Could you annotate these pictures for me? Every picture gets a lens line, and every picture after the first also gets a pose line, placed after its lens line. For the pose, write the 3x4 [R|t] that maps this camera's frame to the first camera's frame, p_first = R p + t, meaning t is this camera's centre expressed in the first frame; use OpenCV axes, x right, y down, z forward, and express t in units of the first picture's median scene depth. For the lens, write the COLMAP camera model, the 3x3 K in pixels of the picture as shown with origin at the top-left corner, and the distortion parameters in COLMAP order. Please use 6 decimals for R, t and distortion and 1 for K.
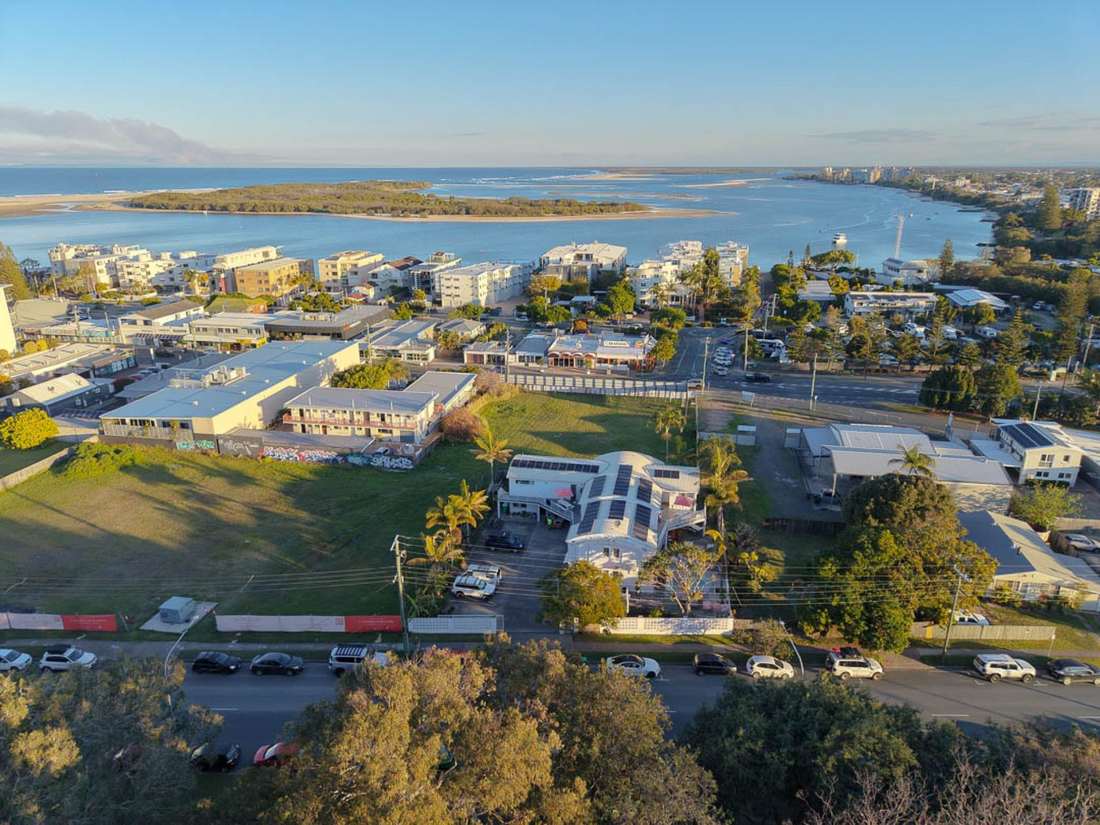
lens RADIAL K [[750.6, 0, 551.1], [0, 750.6, 412.3], [0, 0, 1]] dist [0.005469, -0.005223]
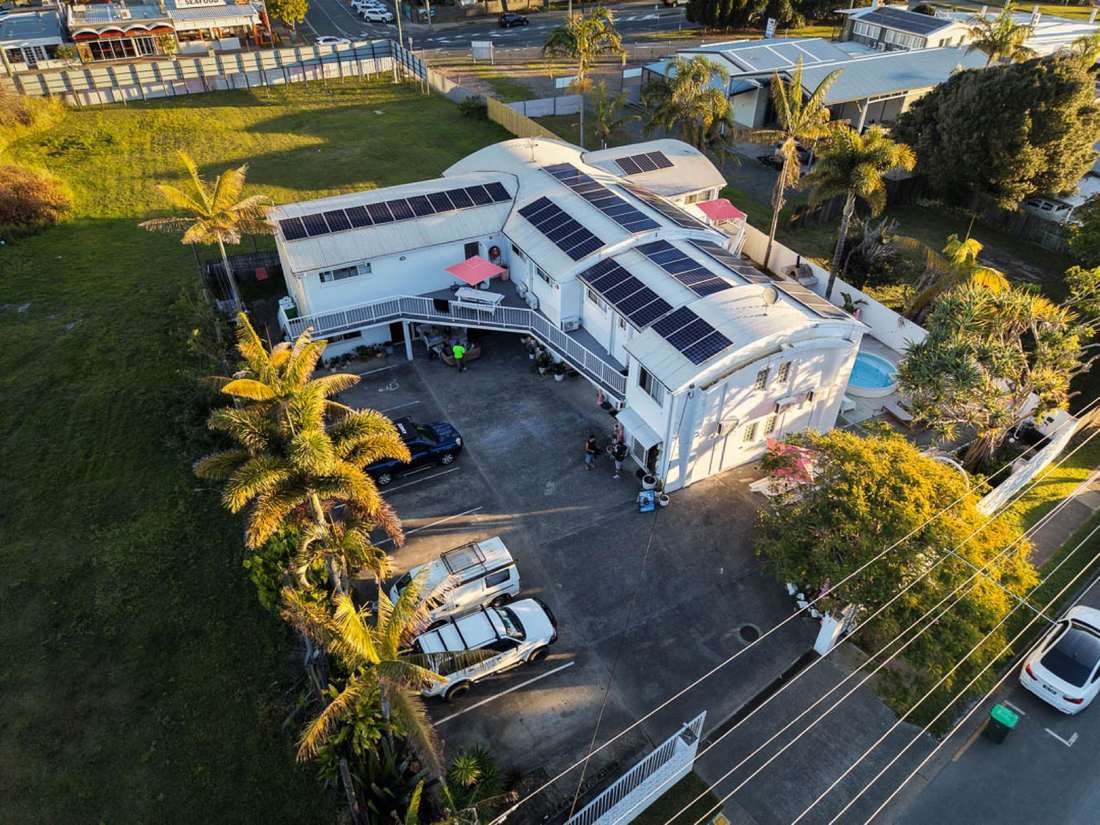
lens RADIAL K [[750.6, 0, 549.9], [0, 750.6, 414.6], [0, 0, 1]] dist [0.005469, -0.005223]
pose [[0.790030, -0.376032, 0.484203, -0.109780], [0.192236, 0.901916, 0.386774, 0.022465], [-0.582149, -0.212482, 0.784827, 0.437278]]
